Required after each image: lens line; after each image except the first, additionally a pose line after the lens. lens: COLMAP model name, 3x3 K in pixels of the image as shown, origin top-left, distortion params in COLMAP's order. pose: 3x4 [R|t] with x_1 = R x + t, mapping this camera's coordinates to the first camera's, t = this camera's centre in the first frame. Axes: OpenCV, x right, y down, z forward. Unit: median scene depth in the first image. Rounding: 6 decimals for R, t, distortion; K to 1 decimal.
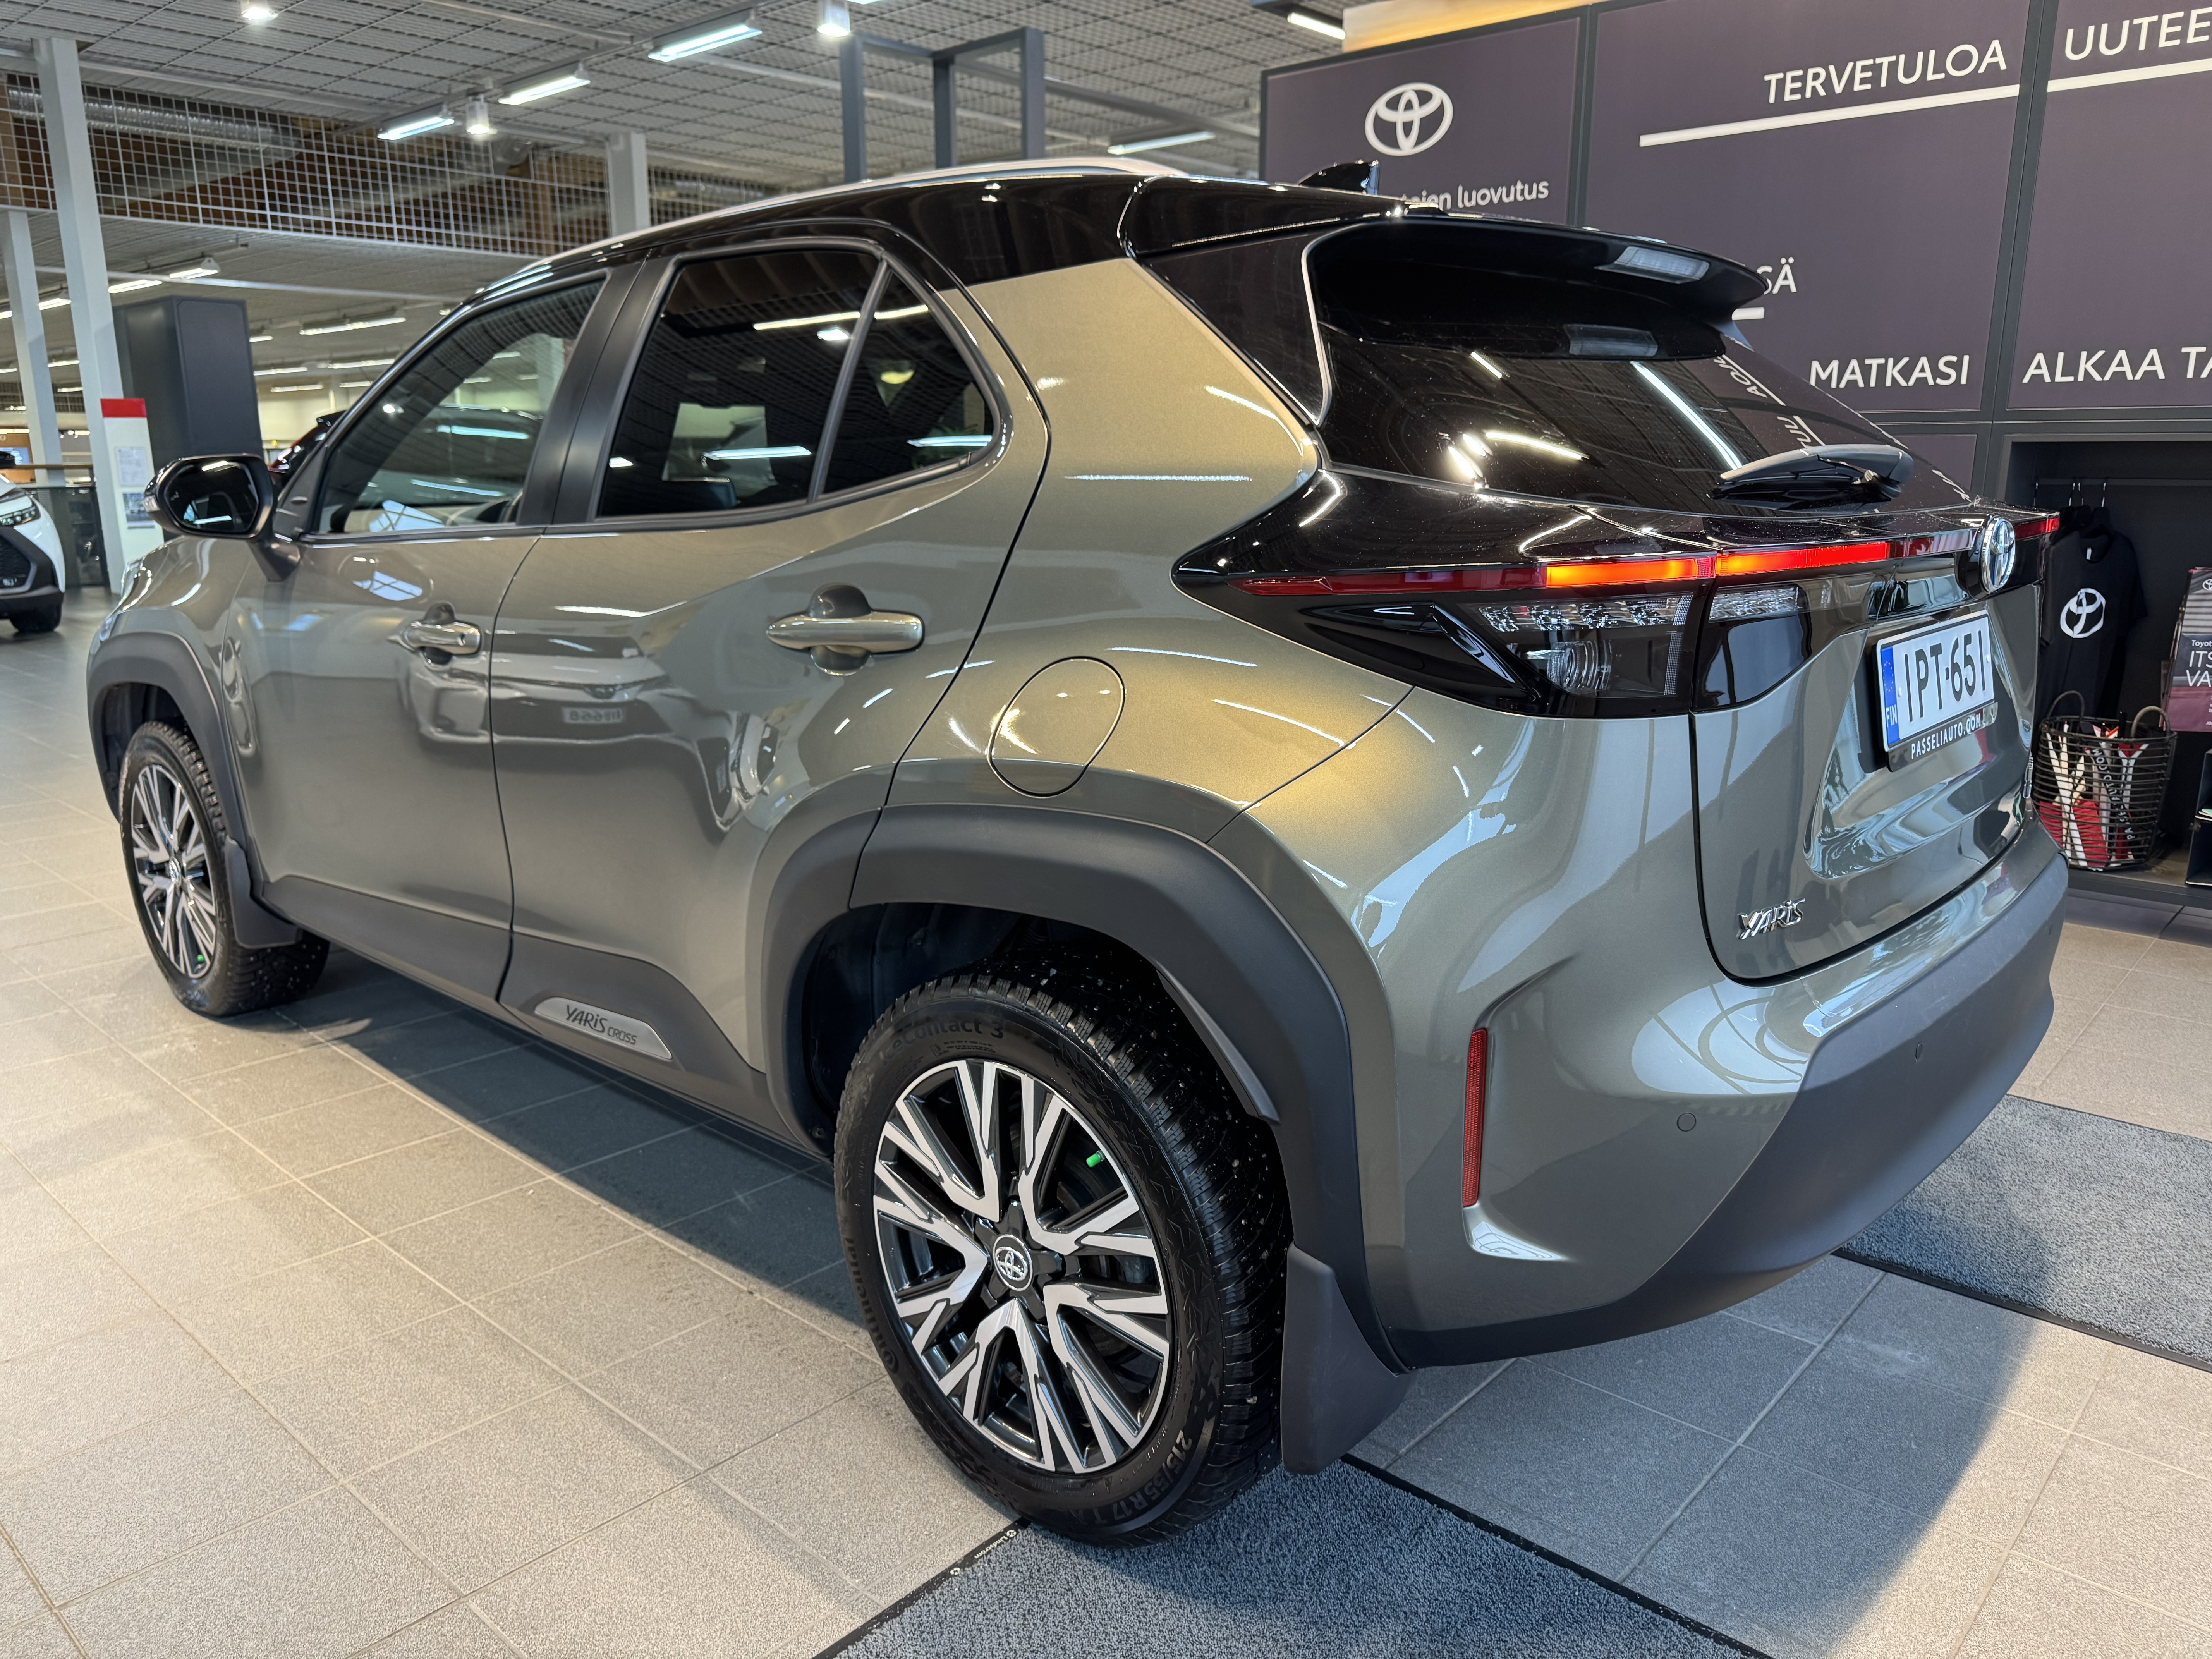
lens RADIAL K [[1578.2, 0, 1054.9], [0, 1578.2, 818.5], [0, 0, 1]] dist [0.002825, -0.002998]
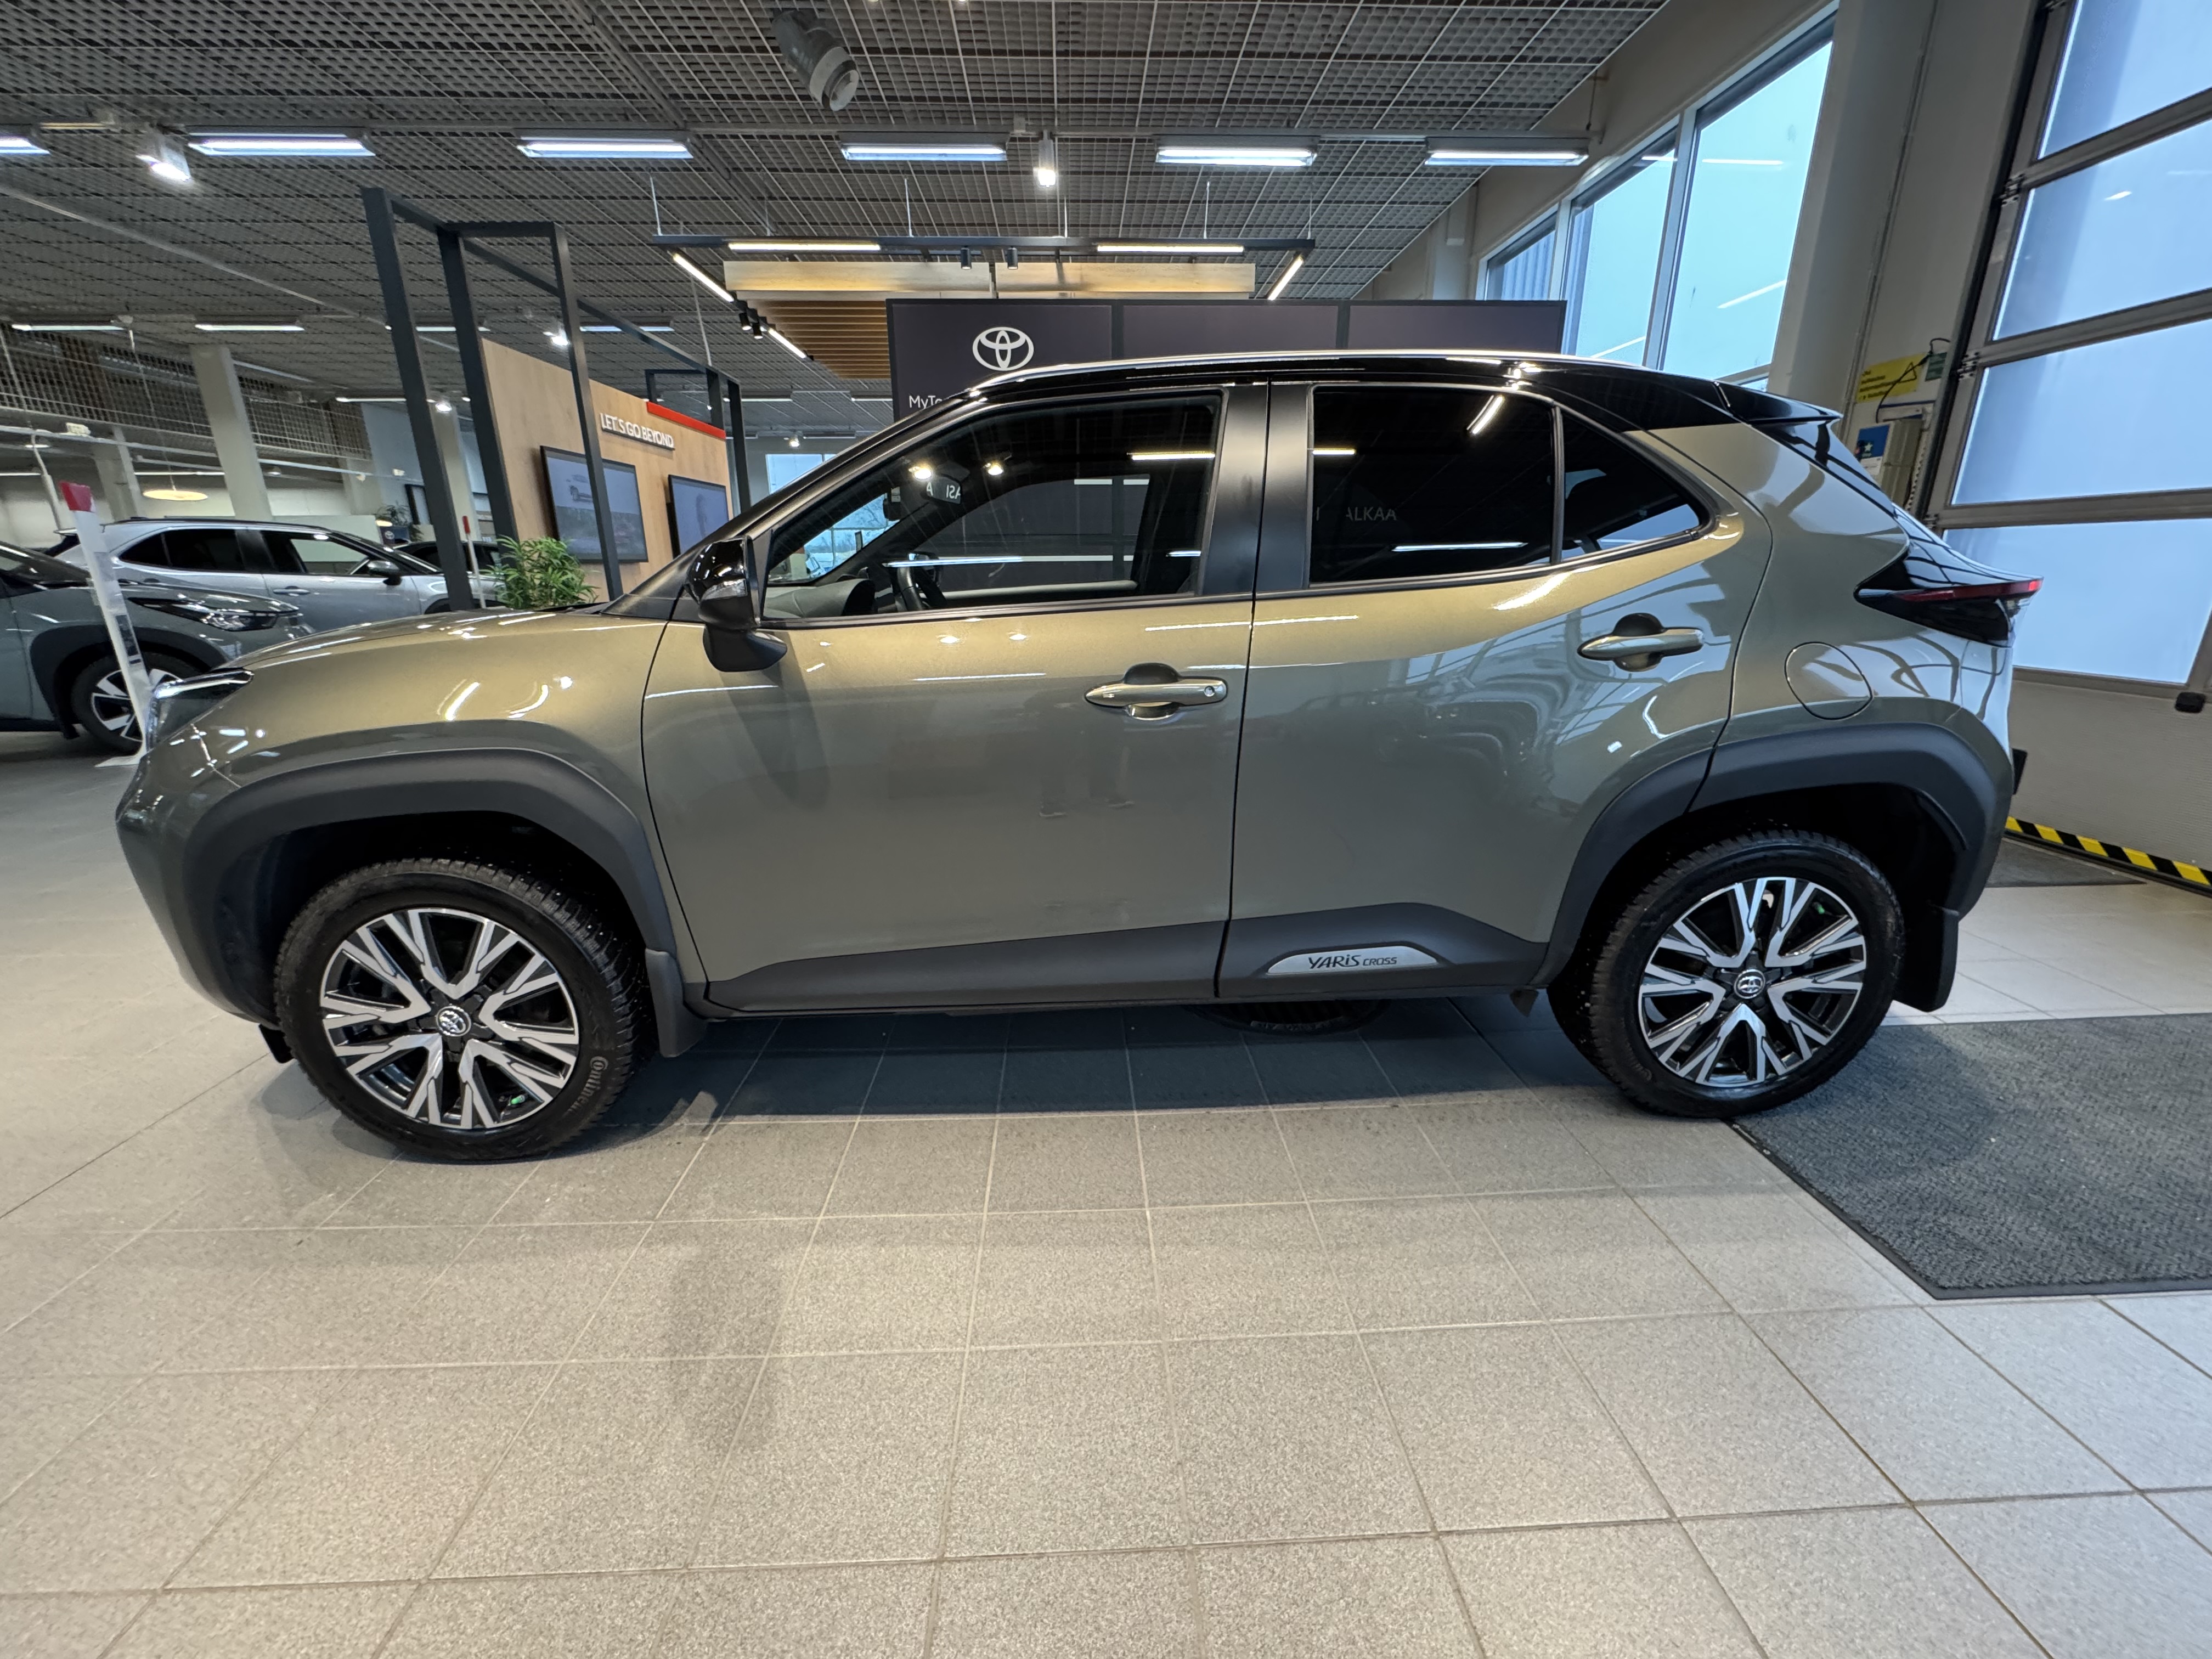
lens RADIAL K [[891.8, 0, 1087.9], [0, 891.8, 826.3], [0, 0, 1]] dist [-0.004767, 0.000836]
pose [[0.705531, -0.202683, 0.679077, -0.947937], [0.164092, 0.978910, 0.121689, -0.114997], [-0.689420, 0.025576, 0.723910, 0.597072]]
